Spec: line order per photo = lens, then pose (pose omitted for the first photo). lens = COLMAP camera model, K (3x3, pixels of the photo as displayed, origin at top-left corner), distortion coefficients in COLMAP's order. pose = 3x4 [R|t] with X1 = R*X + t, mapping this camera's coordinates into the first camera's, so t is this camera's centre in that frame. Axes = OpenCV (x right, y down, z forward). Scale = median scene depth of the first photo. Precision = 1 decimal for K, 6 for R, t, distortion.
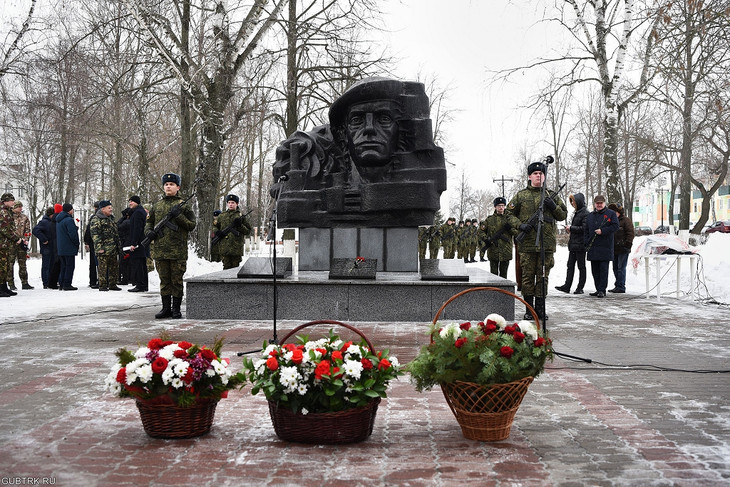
lens RADIAL K [[725.1, 0, 365.0], [0, 725.1, 243.5], [0, 0, 1]] dist [-0.136363, 0.199811]
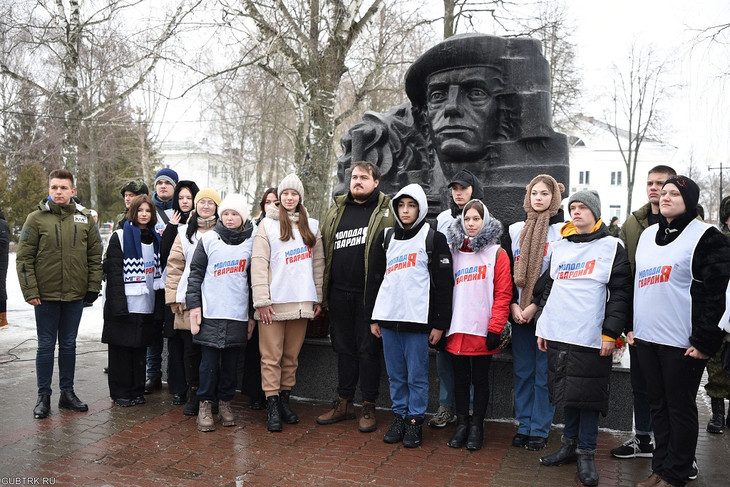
lens RADIAL K [[725.1, 0, 365.0], [0, 725.1, 243.5], [0, 0, 1]] dist [-0.136363, 0.199811]
pose [[0.954906, 0.030136, -0.295376, 0.129964], [-0.022782, 0.999340, 0.028307, -0.044970], [0.296034, -0.020301, 0.954962, 0.302575]]
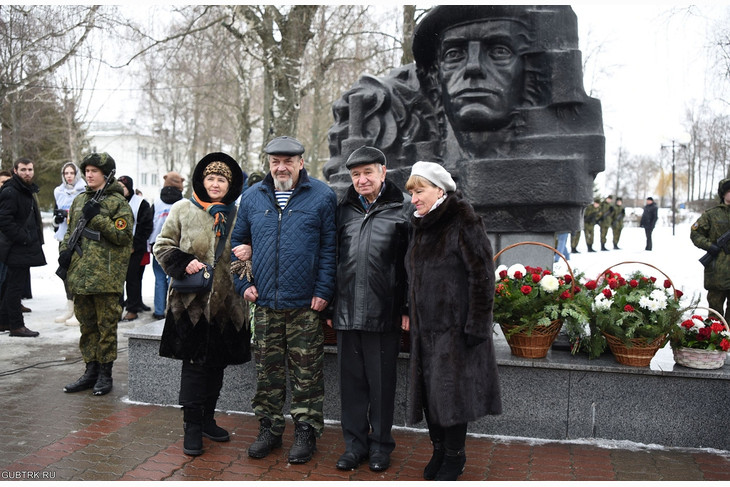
lens RADIAL K [[725.1, 0, 365.0], [0, 725.1, 243.5], [0, 0, 1]] dist [-0.136363, 0.199811]
pose [[0.978987, 0.023207, -0.202598, 0.040275], [-0.012916, 0.998565, 0.051972, -0.042383], [0.203513, -0.048263, 0.977882, 0.384443]]
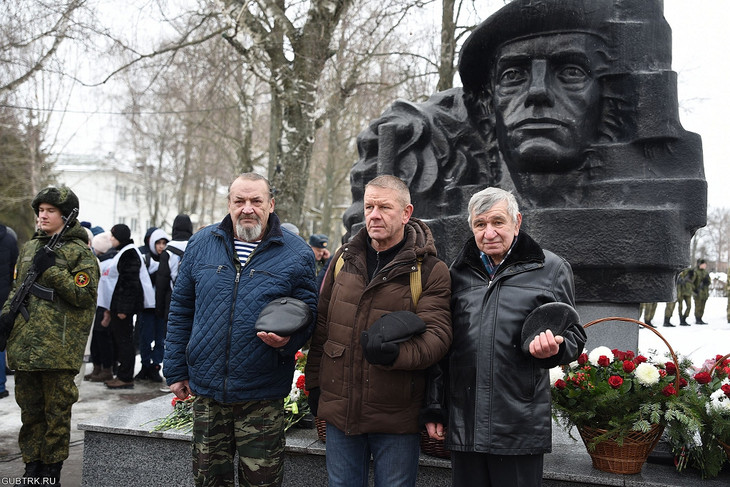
lens RADIAL K [[866.2, 0, 370.1], [0, 866.2, 243.9], [0, 0, 1]] dist [-0.017339, 0.027963]
pose [[0.974610, 0.030943, -0.221761, 0.026560], [-0.036498, 0.999113, -0.020995, -0.043038], [0.220914, 0.028556, 0.974875, 0.416305]]
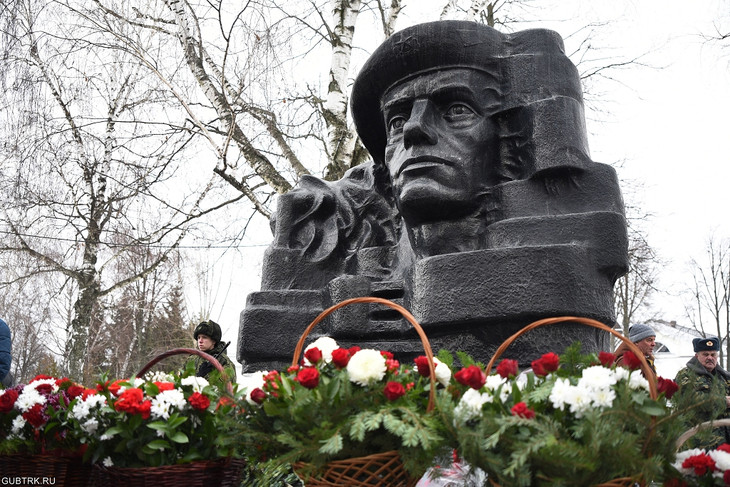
lens RADIAL K [[721.2, 0, 365.0], [0, 721.2, 243.5], [0, 0, 1]] dist [-0.137570, 0.188098]
pose [[0.917334, -0.077959, -0.390412, 0.131972], [-0.032583, 0.962649, -0.268783, 0.016689], [0.396784, 0.259285, 0.880531, 0.617777]]
